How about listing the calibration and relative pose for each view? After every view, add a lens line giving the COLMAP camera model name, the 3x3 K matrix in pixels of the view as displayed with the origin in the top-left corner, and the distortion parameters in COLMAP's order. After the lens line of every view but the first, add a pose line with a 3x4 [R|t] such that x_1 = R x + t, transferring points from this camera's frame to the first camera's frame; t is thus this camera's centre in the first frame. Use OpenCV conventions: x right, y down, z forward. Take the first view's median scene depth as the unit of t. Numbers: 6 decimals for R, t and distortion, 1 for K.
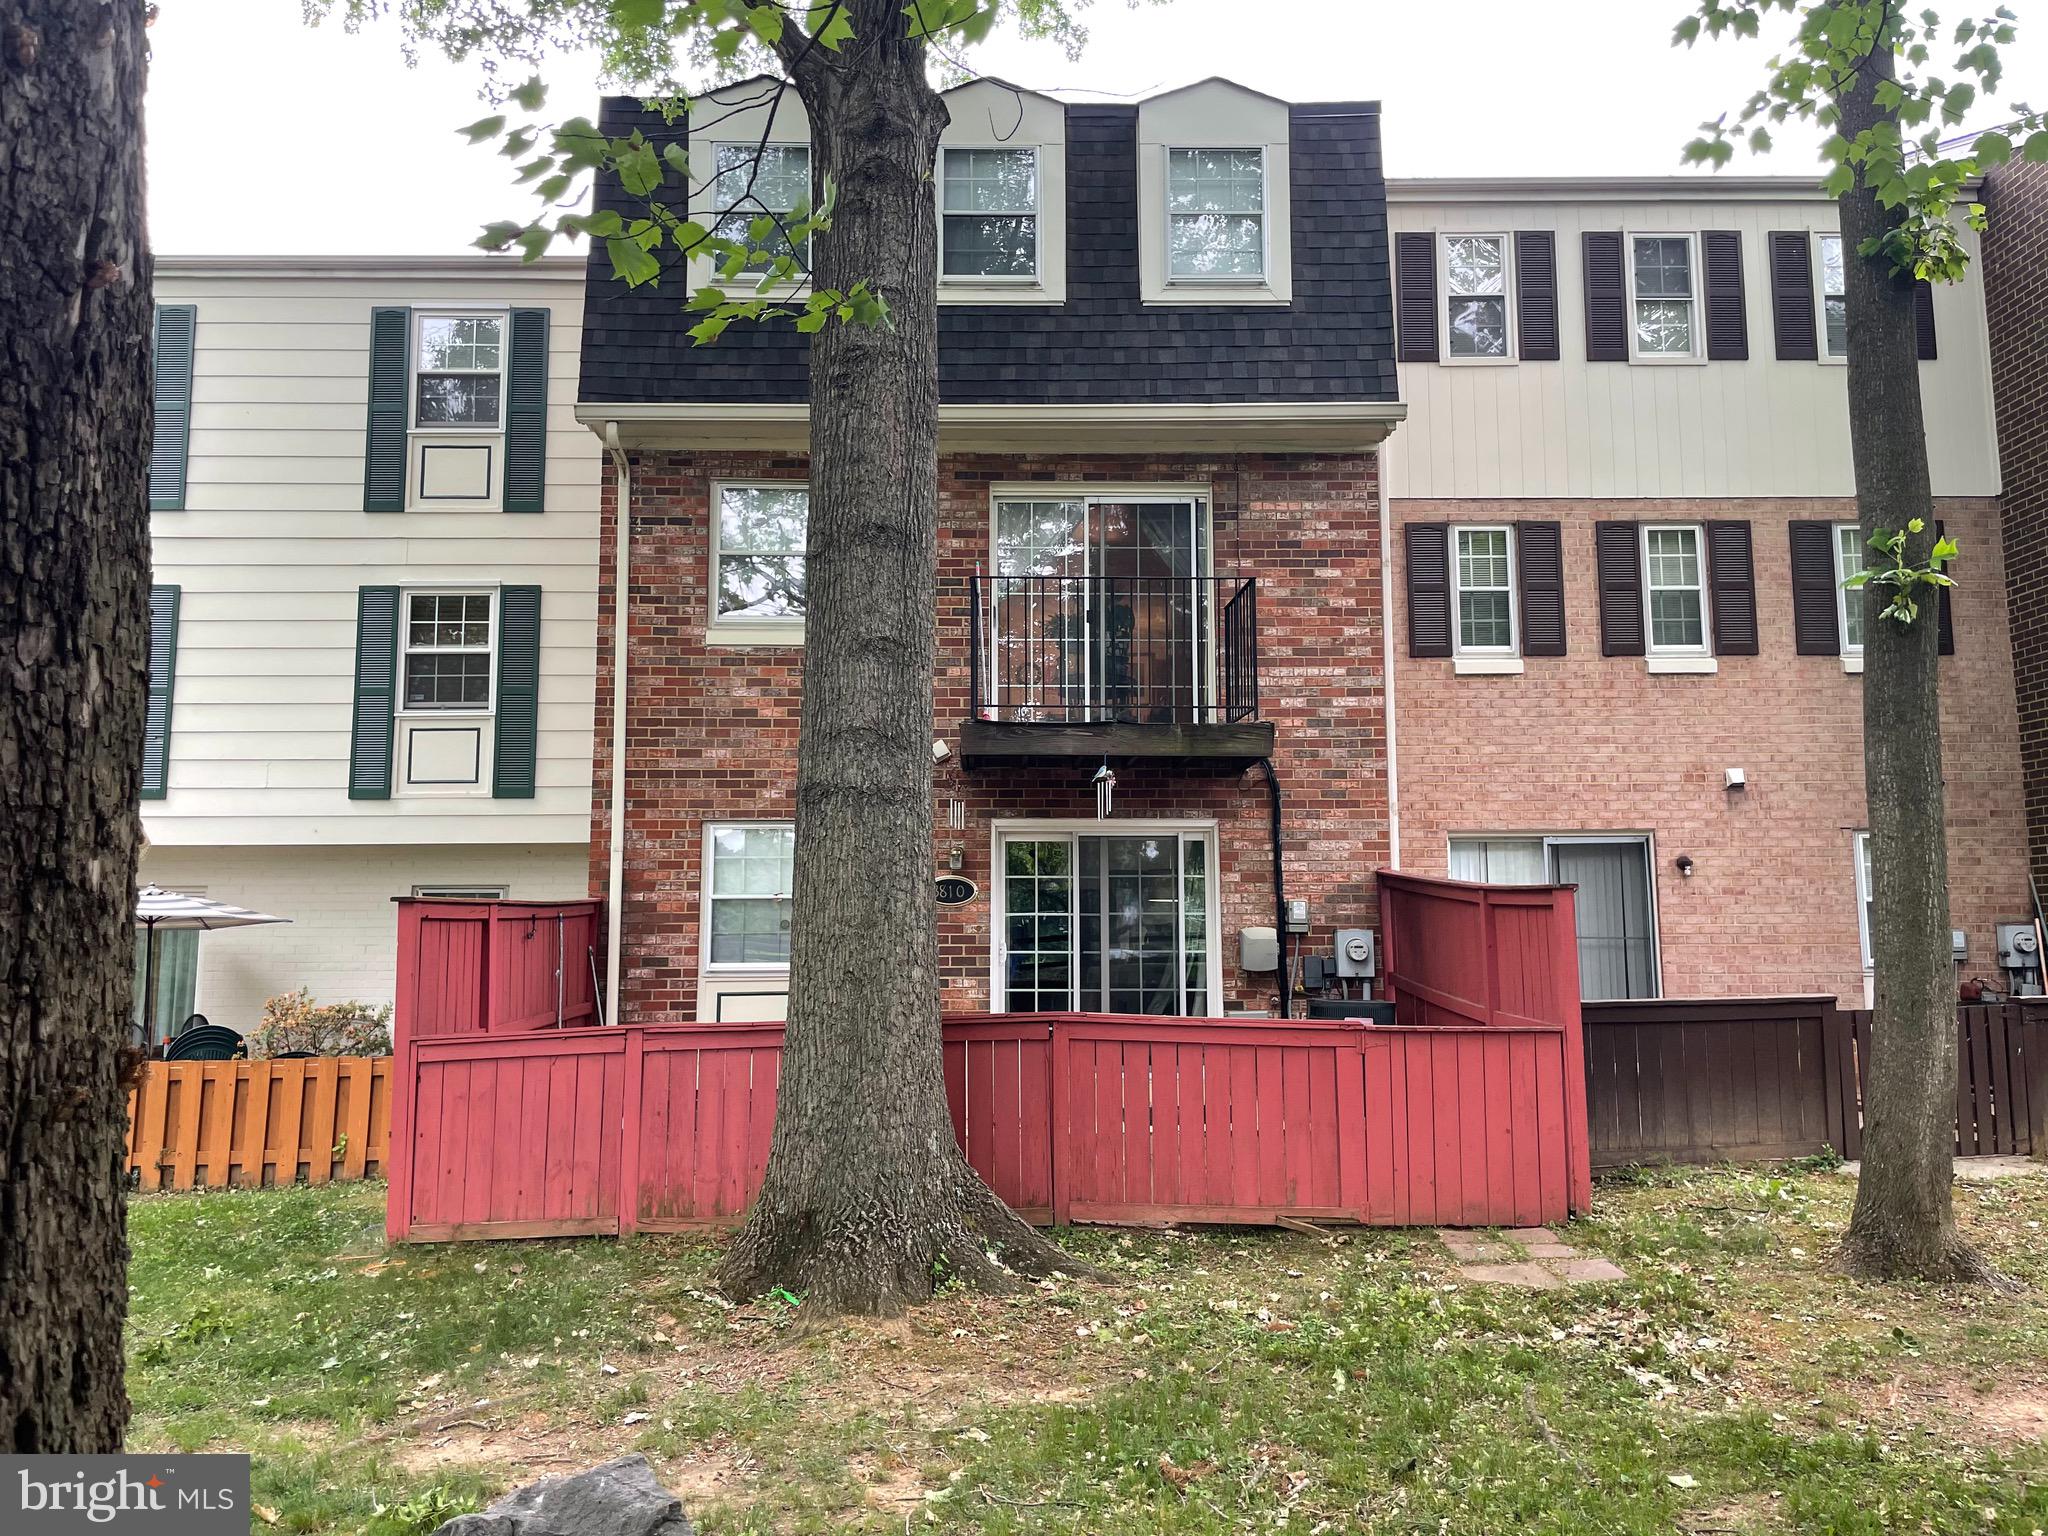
lens RADIAL K [[1559.0, 0, 1026.1], [0, 1559.0, 740.3], [0, 0, 1]] dist [0.088699, -0.126739]
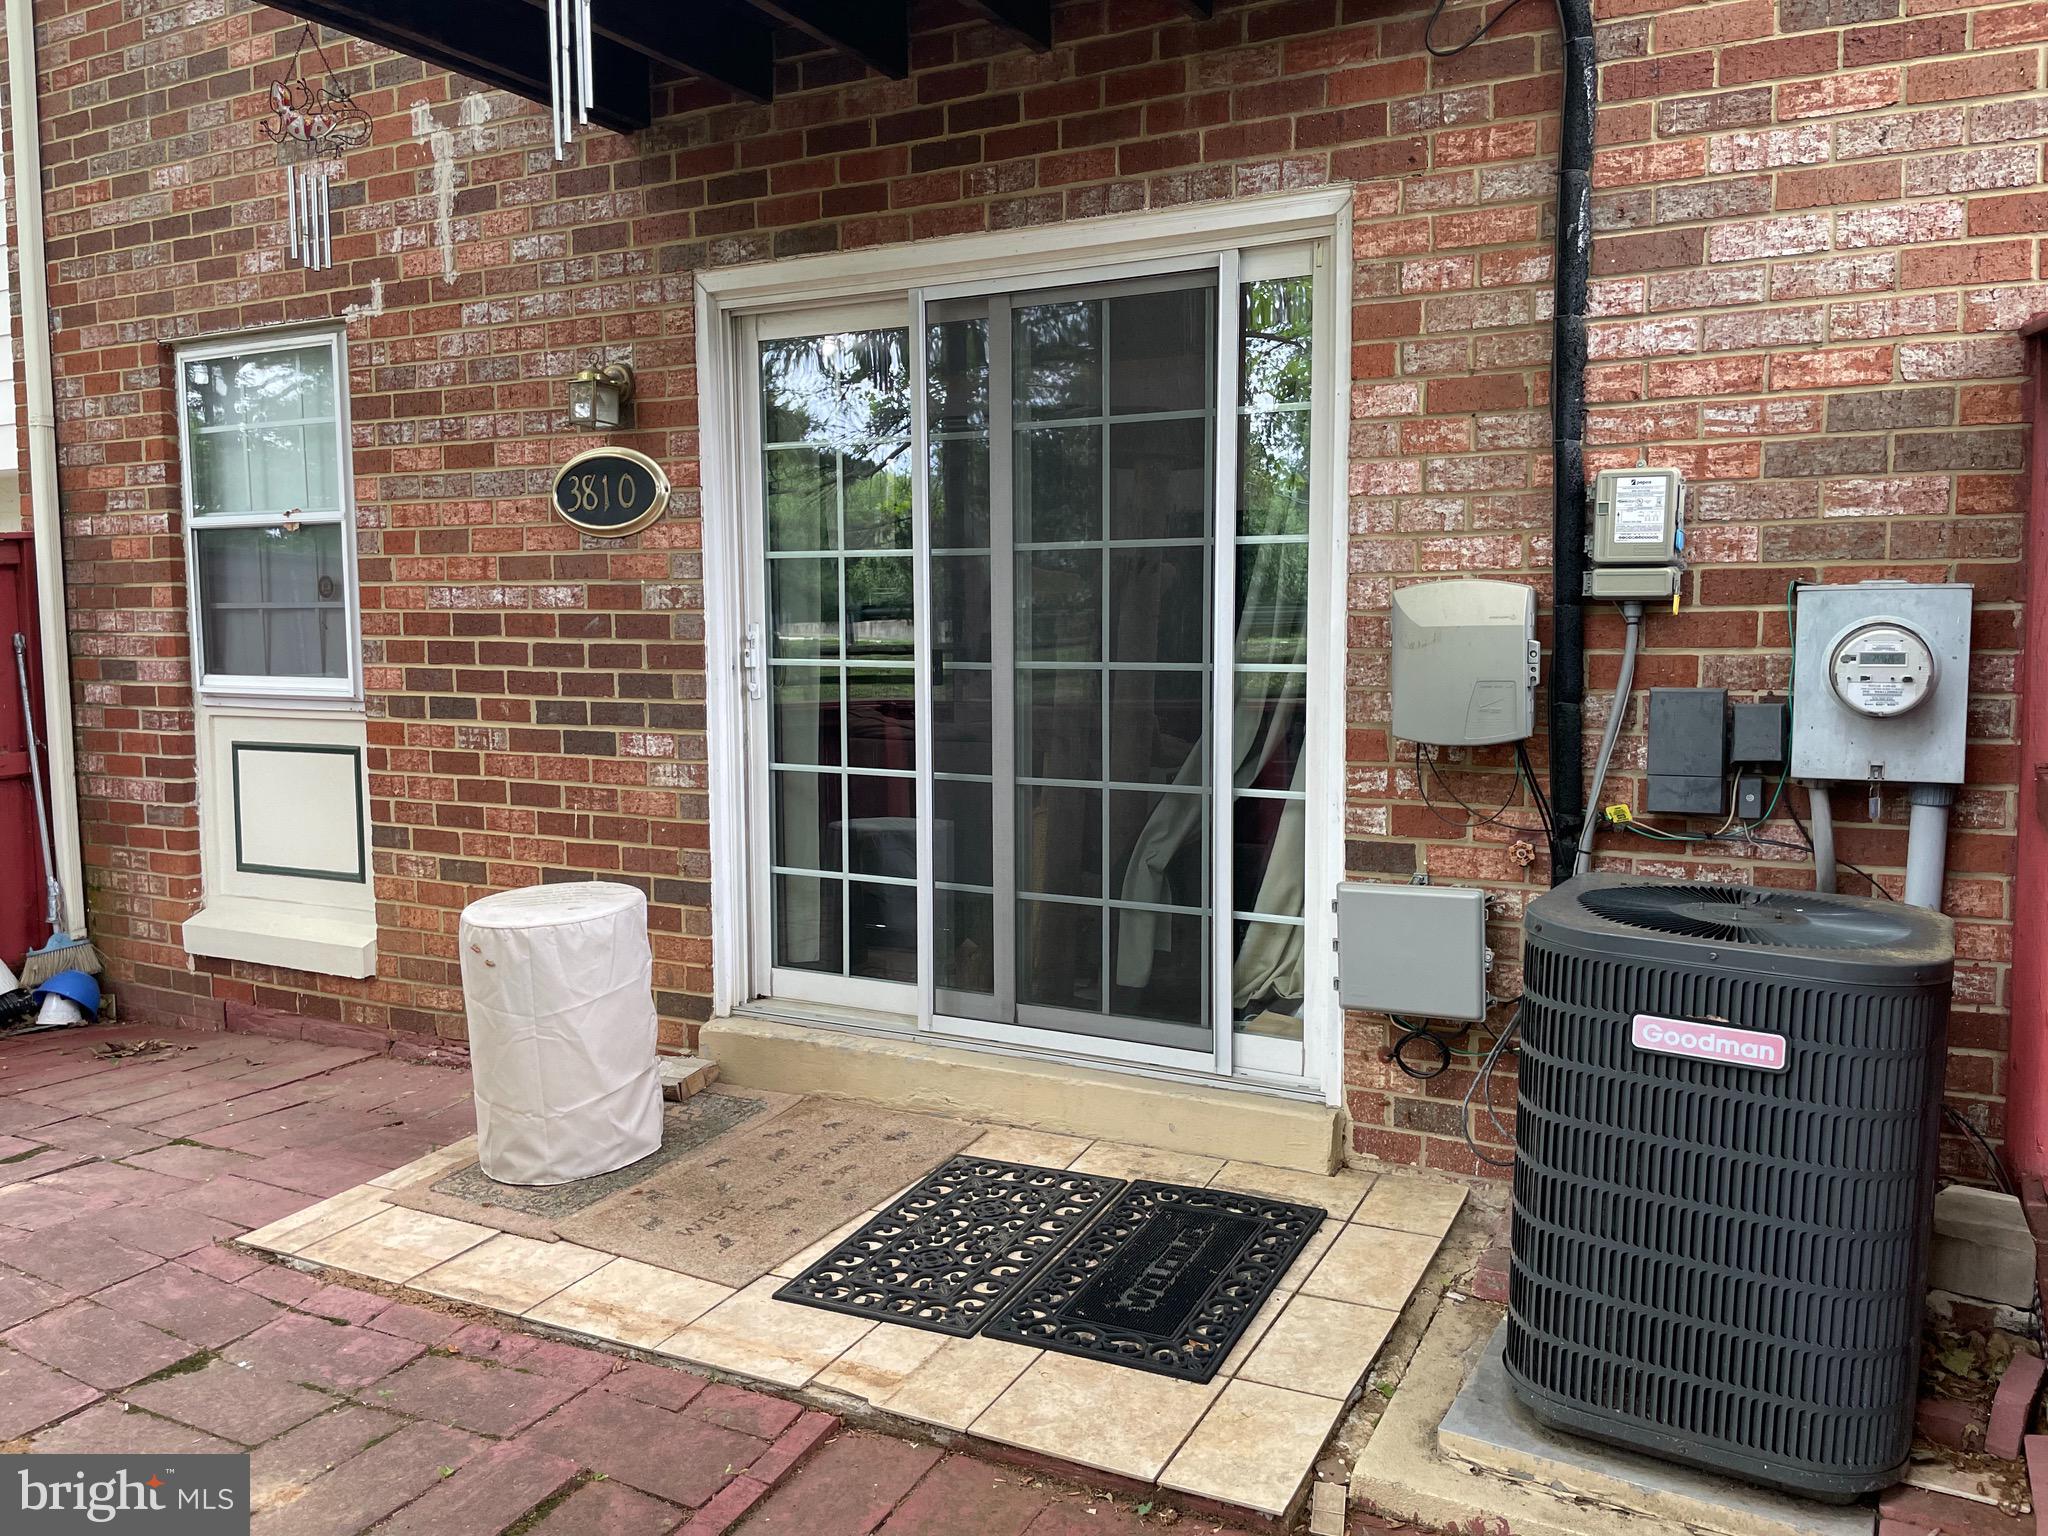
lens RADIAL K [[1559.0, 0, 1026.9], [0, 1559.0, 750.1], [0, 0, 1]] dist [0.088699, -0.126739]
pose [[0.873153, 0.040876, -0.485729, 0.208767], [0.066704, 0.977084, 0.202133, 0.086633], [0.482860, -0.208893, 0.850417, 0.714039]]
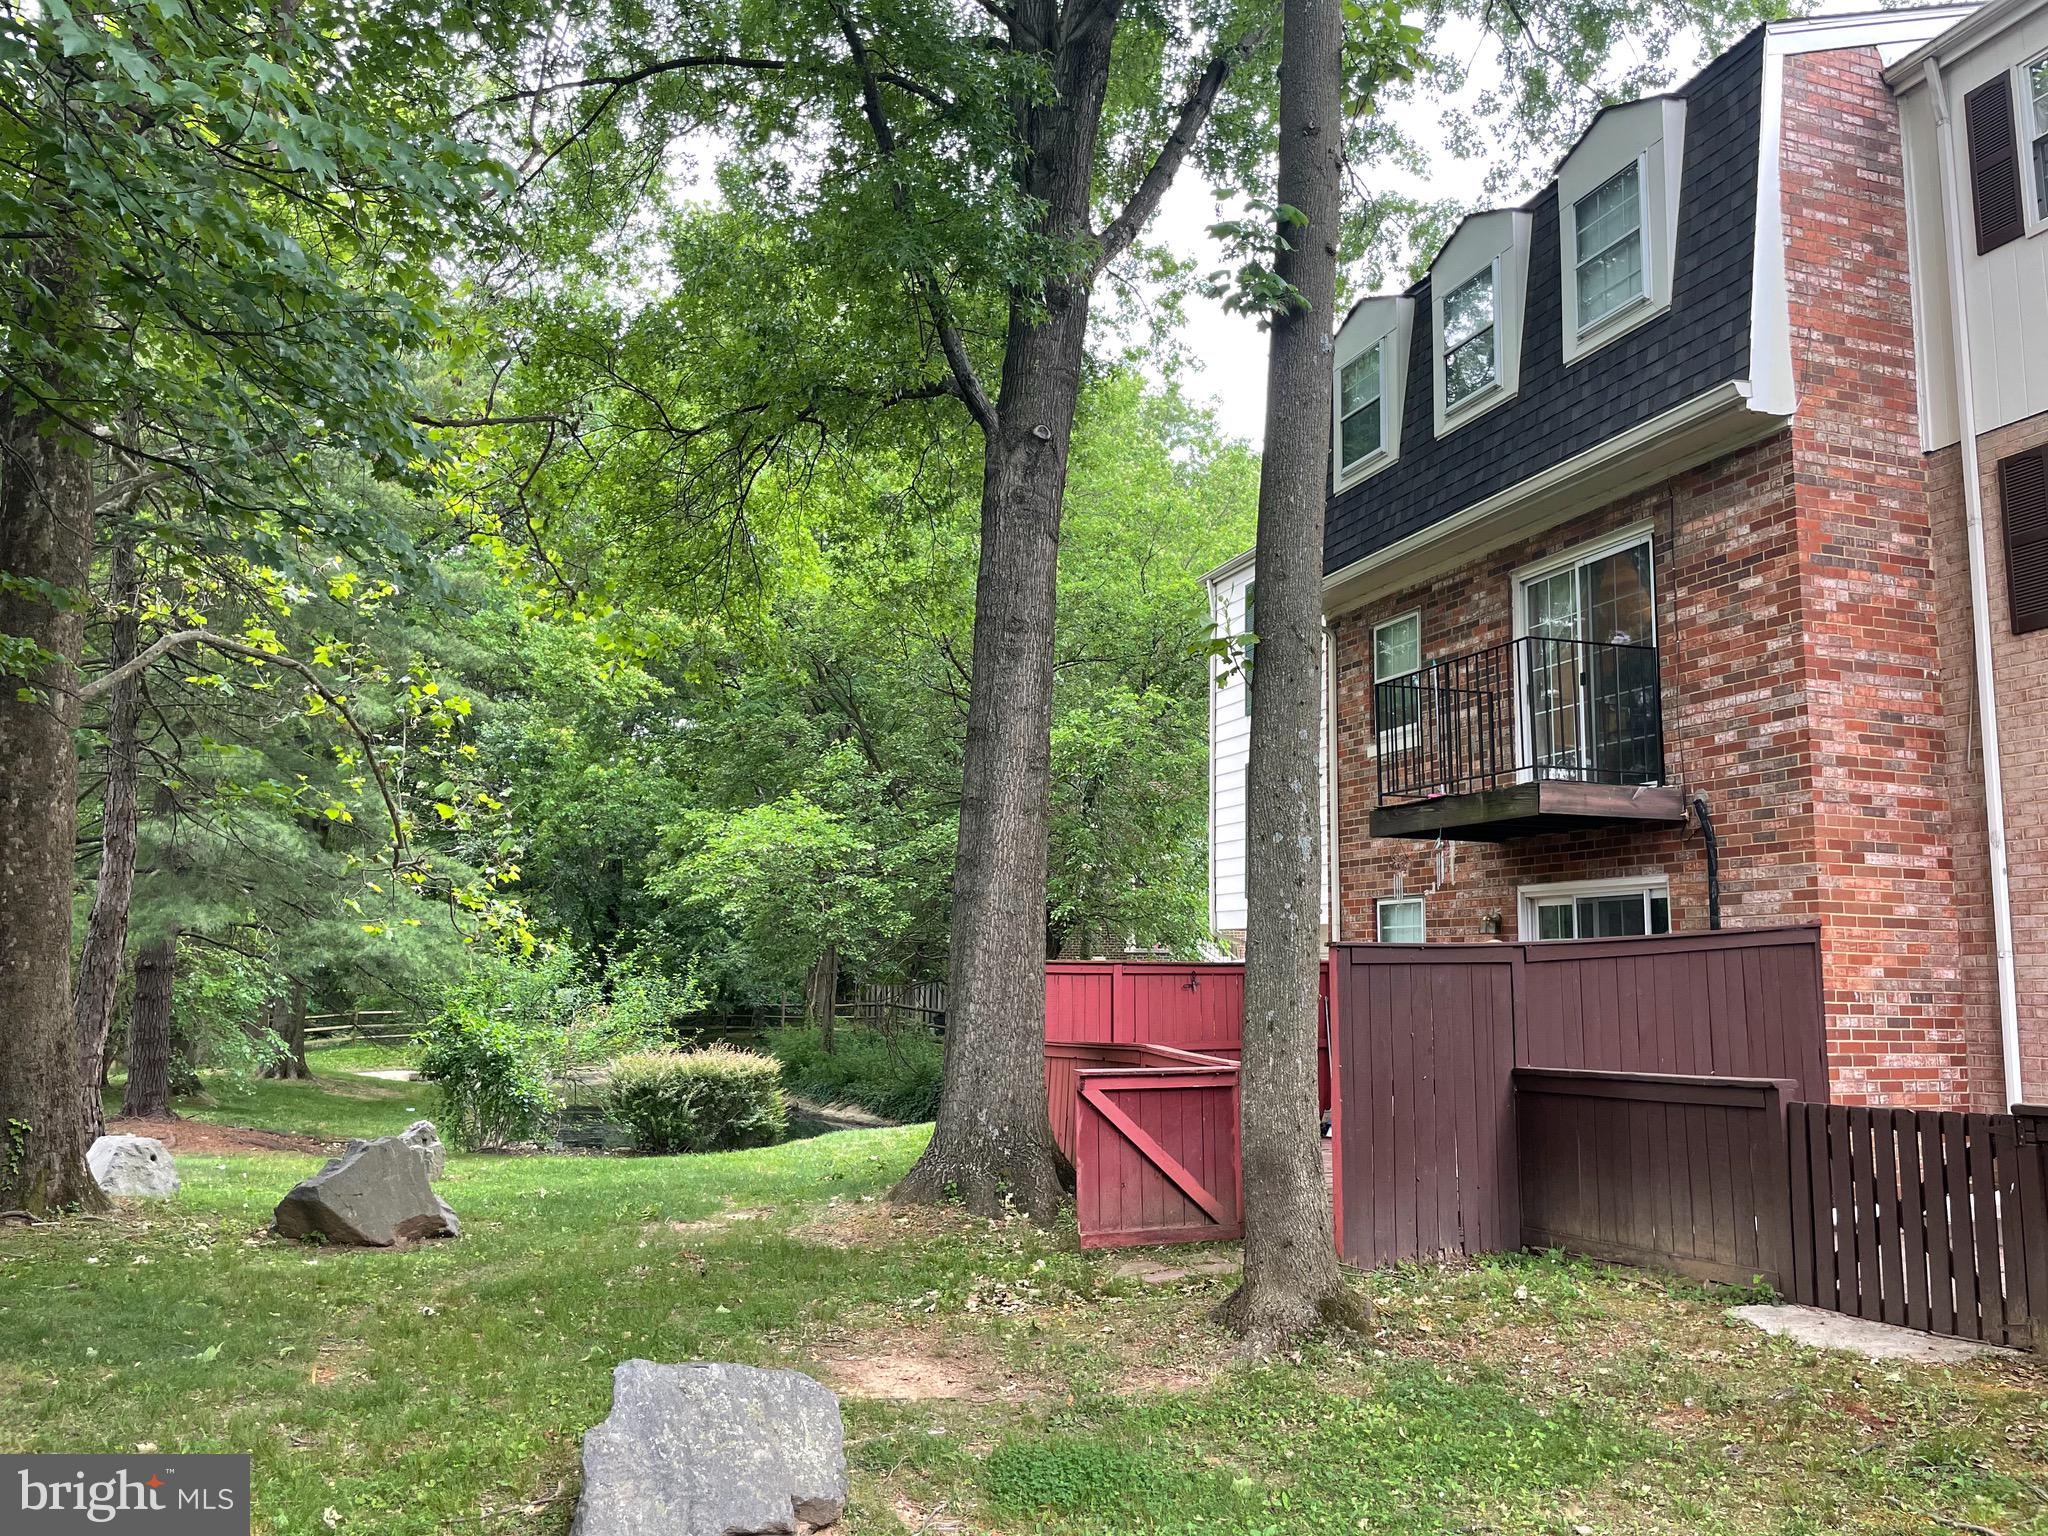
lens RADIAL K [[1559.0, 0, 1020.1], [0, 1559.0, 739.5], [0, 0, 1]] dist [0.088699, -0.126739]
pose [[0.305782, -0.138847, -0.941923, 0.895990], [0.099535, 0.988550, -0.113407, 0.038946], [0.946885, -0.059076, 0.316101, 0.336486]]
